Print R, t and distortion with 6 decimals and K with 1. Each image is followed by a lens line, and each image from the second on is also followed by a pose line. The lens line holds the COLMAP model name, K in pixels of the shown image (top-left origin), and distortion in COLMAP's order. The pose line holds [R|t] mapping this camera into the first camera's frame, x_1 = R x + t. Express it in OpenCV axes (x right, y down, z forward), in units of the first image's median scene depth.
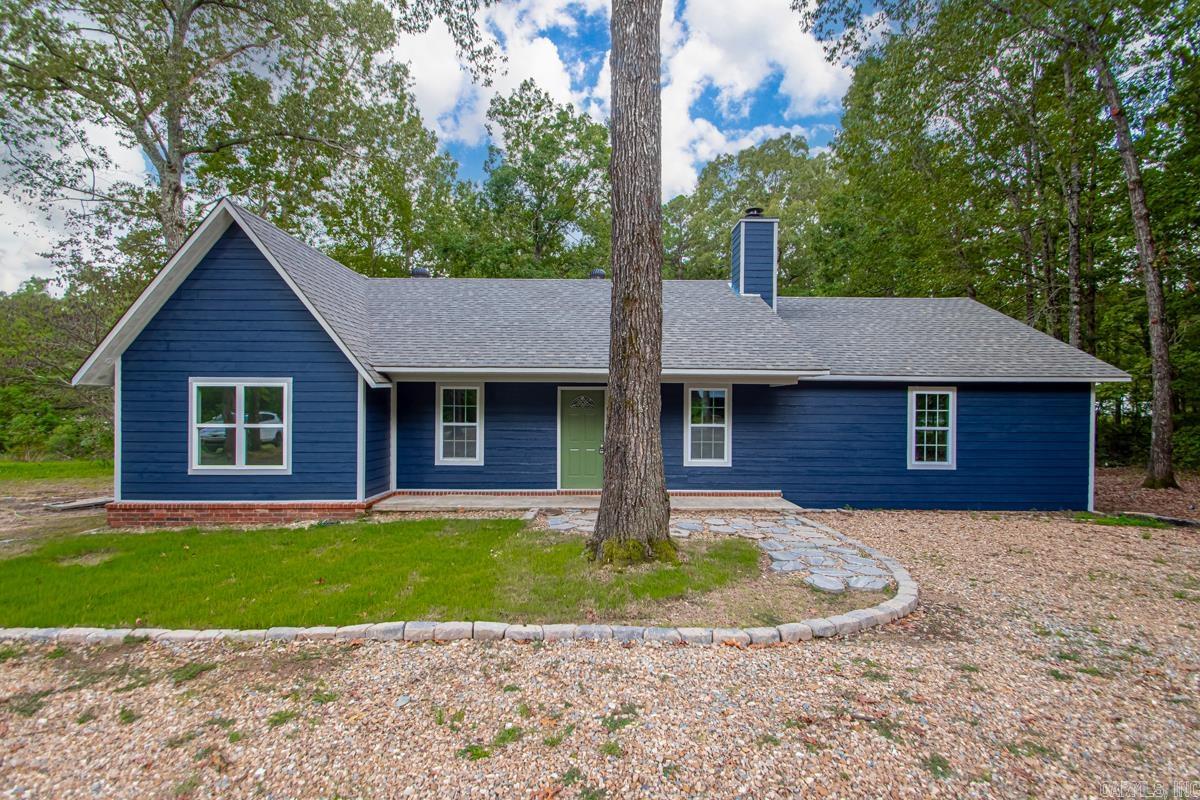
lens RADIAL K [[572.2, 0, 598.8], [0, 572.2, 401.7], [0, 0, 1]] dist [0.004352, -0.000936]
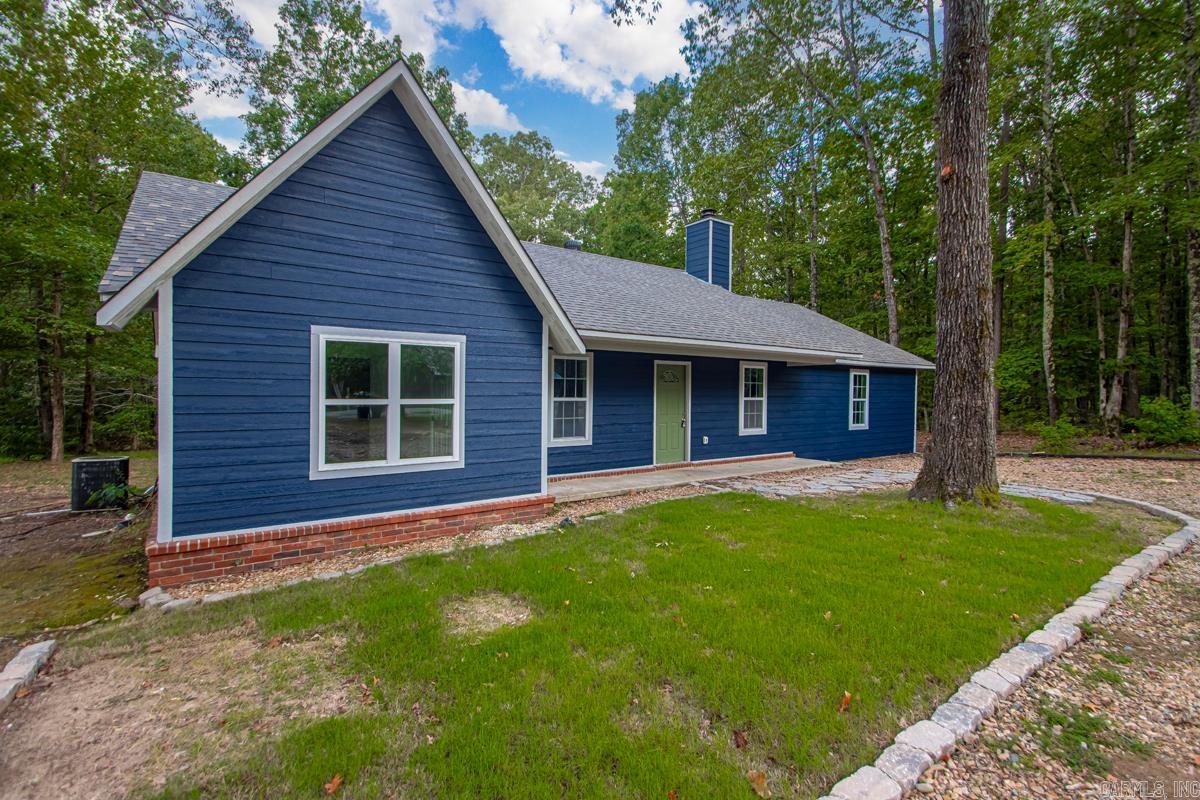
lens RADIAL K [[572.2, 0, 603.7], [0, 572.2, 396.1], [0, 0, 1]] dist [0.004352, -0.000936]
pose [[0.802892, -0.004925, 0.596104, -0.731503], [-0.003940, 0.999900, 0.013569, 0.022012], [-0.596112, -0.013243, 0.802792, 0.268872]]
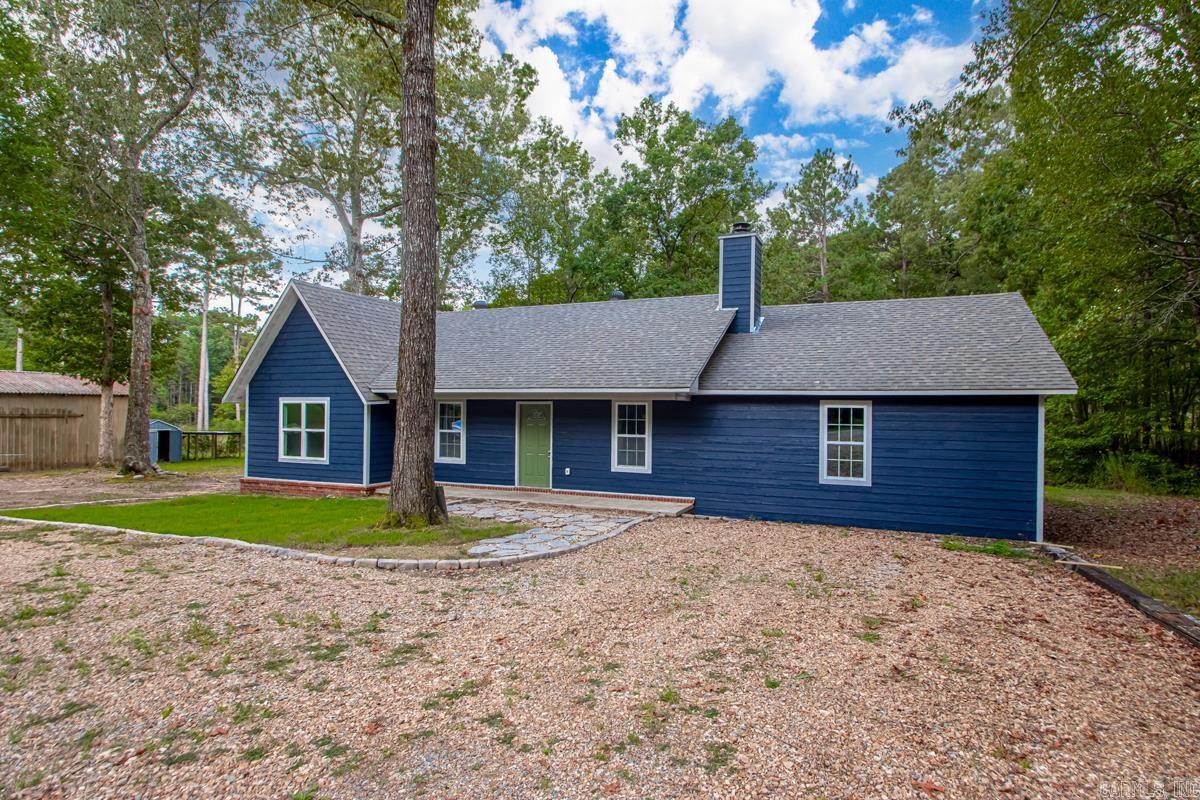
lens RADIAL K [[600.3, 0, 605.6], [0, 600.3, 406.2], [0, 0, 1]] dist [-0.002472, -0.000334]
pose [[0.921598, -0.001620, -0.388143, 0.607874], [-0.003378, 0.999920, -0.012195, -0.002565], [0.388132, 0.012550, 0.921518, -0.107518]]
